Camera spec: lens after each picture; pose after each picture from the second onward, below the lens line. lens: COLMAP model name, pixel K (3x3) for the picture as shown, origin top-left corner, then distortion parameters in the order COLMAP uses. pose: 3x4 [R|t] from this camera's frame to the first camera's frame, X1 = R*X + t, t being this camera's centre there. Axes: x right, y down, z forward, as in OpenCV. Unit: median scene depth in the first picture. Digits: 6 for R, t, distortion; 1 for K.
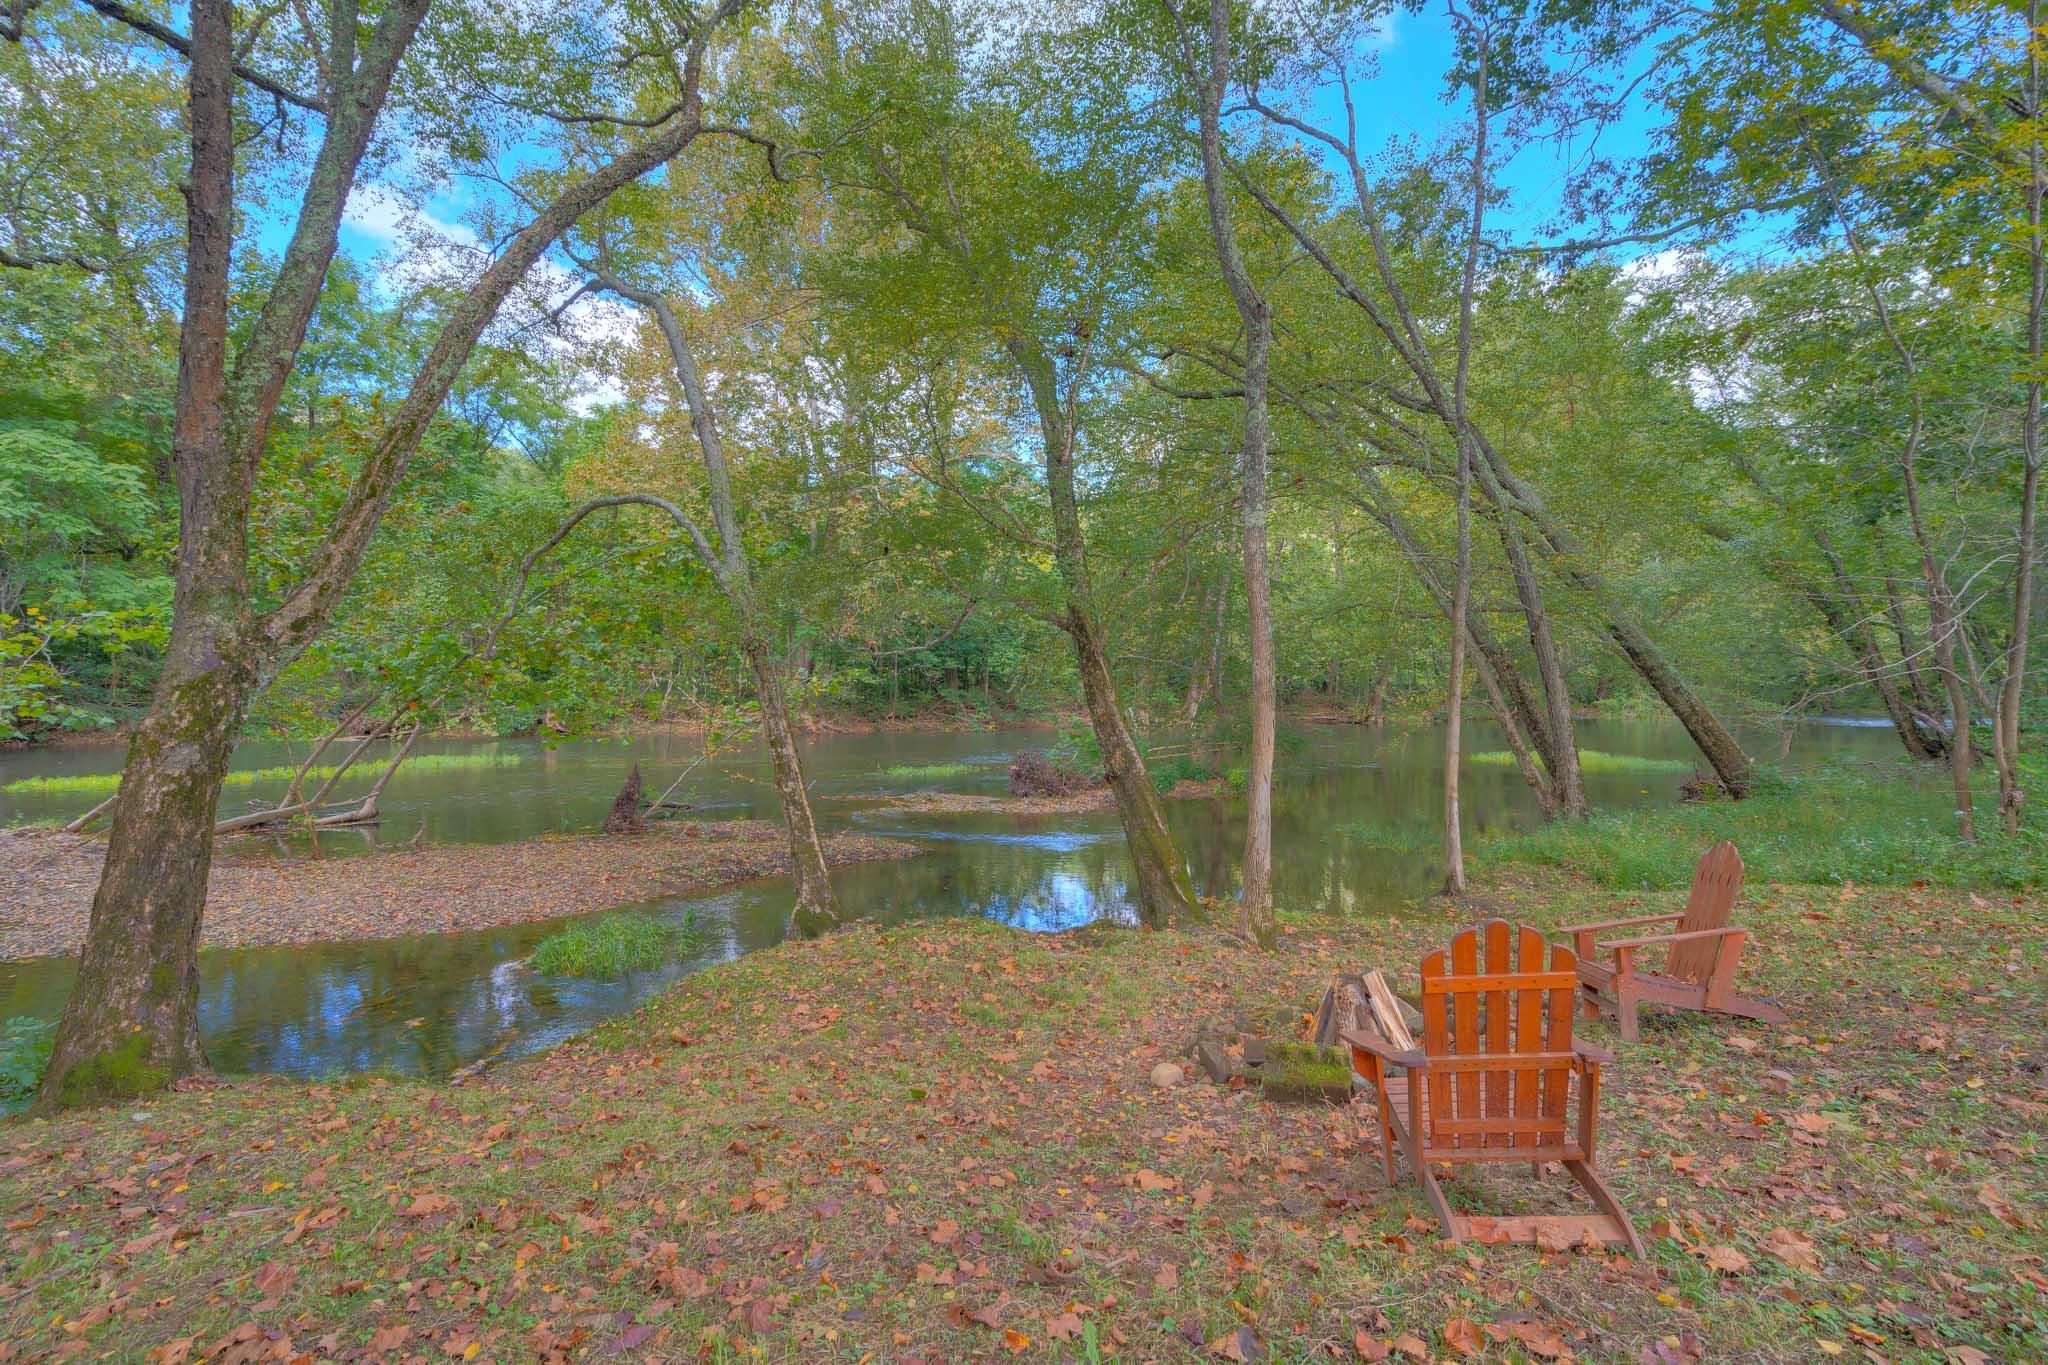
lens RADIAL K [[937.3, 0, 1024.0], [0, 937.3, 682.5], [0, 0, 1]] dist [-0.000002, 0.000271]
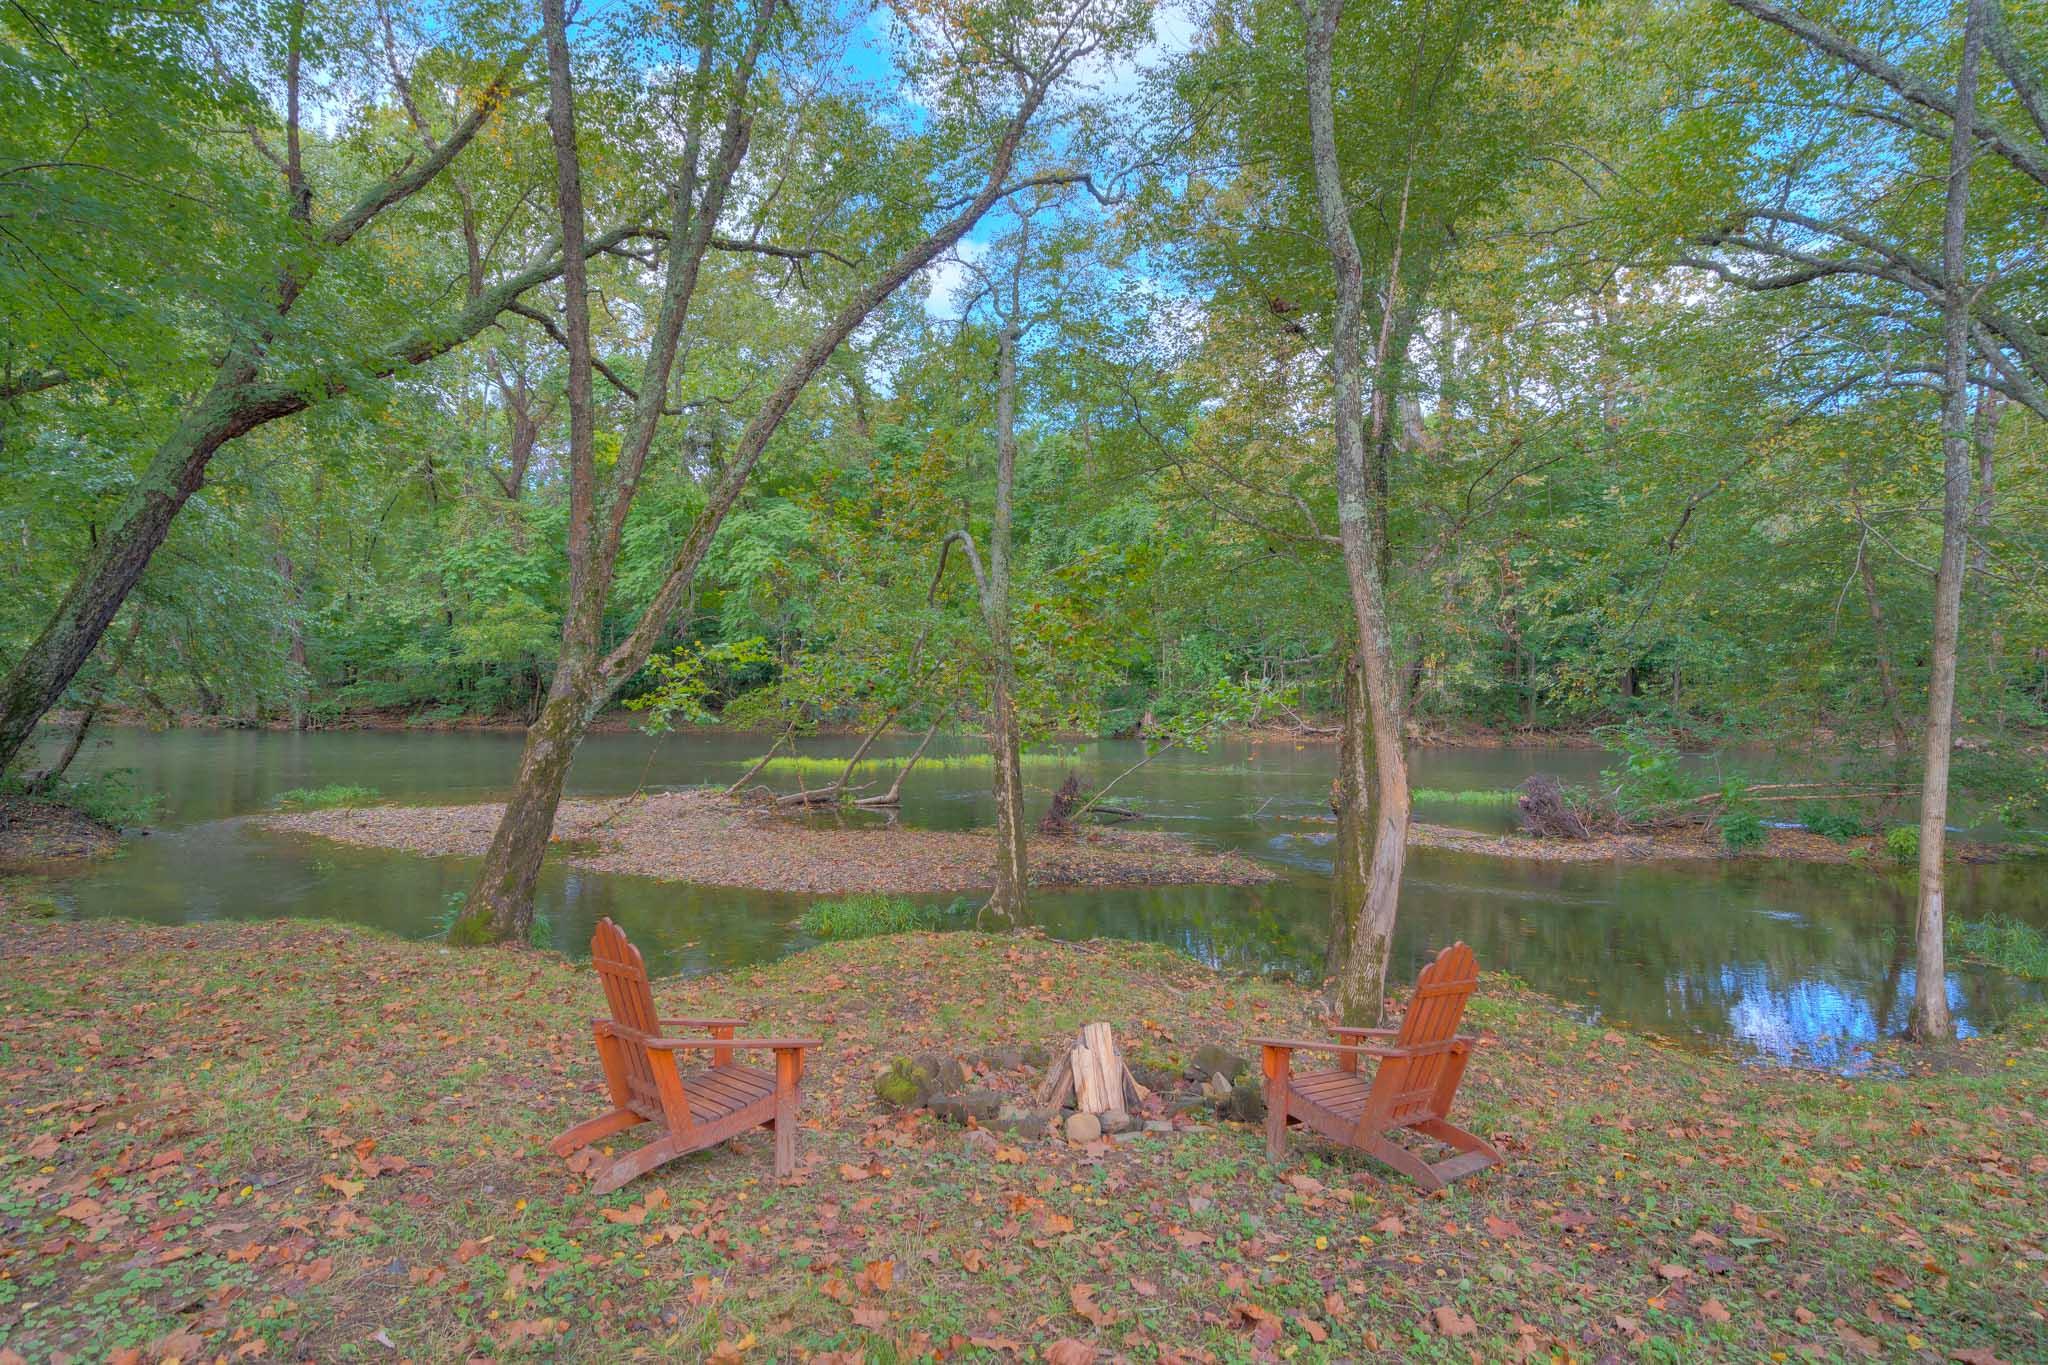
lens RADIAL K [[1052.3, 0, 1016.4], [0, 1052.3, 676.9], [0, 0, 1]] dist [0.001155, 0.001287]
pose [[0.770329, -0.005090, -0.637626, 0.535065], [0.001583, 0.999980, -0.006070, -0.019247], [0.637645, 0.003667, 0.770322, 0.072634]]
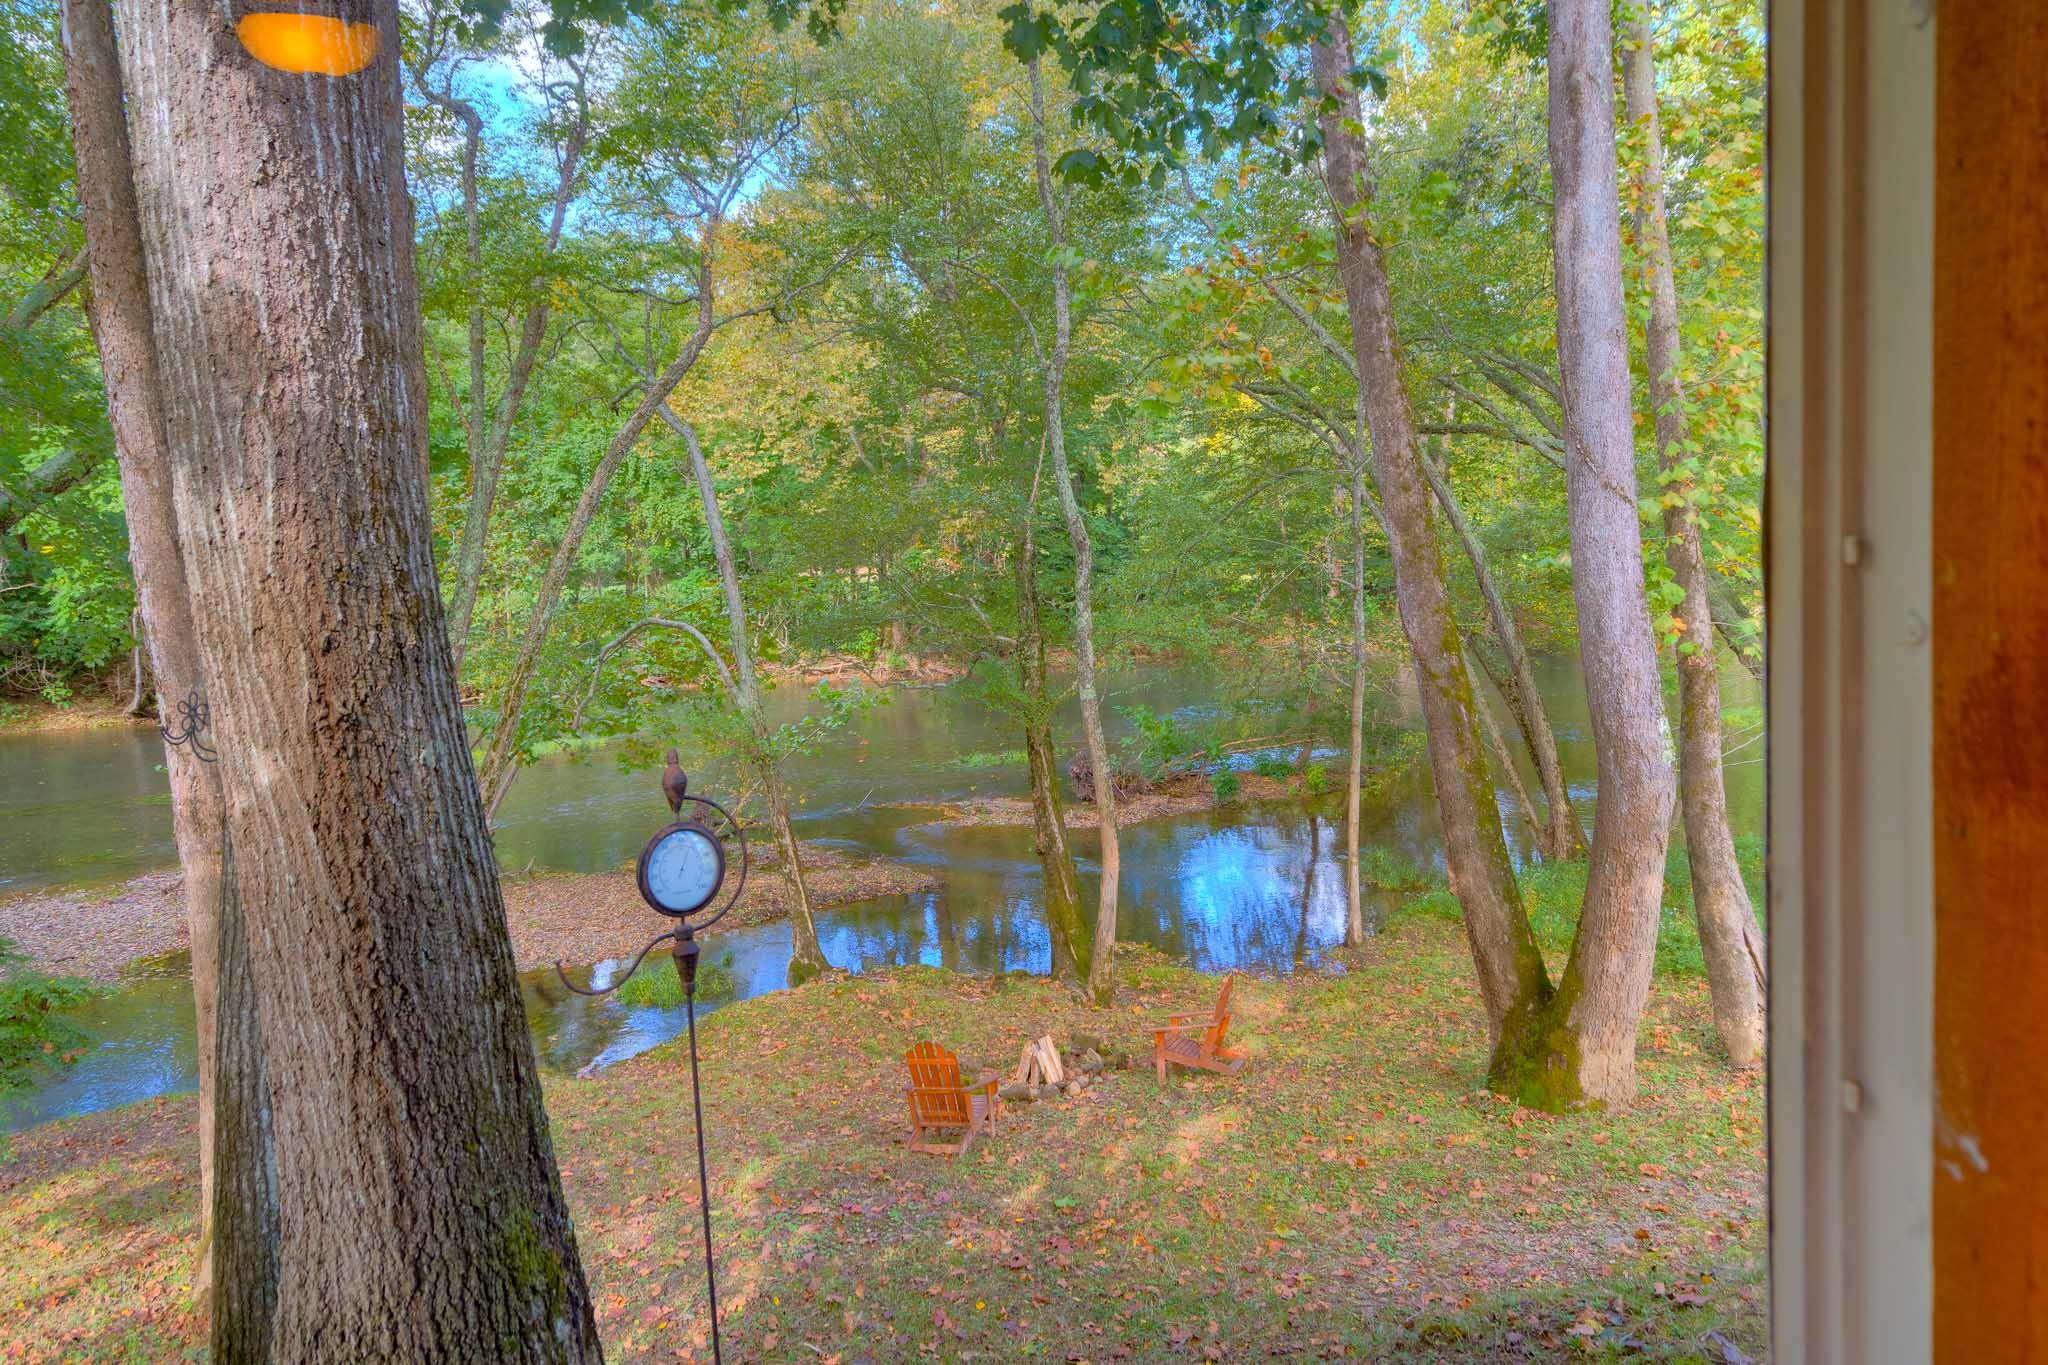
lens RADIAL K [[1305.8, 0, 1022.7], [0, 1305.8, 585.6], [0, 0, 1]] dist [-0.001835, -0.000844]
pose [[0.983062, -0.026550, -0.181342, 0.438265], [0.033855, 0.998730, 0.037305, -0.356379], [0.180121, -0.042813, 0.982712, -0.781893]]
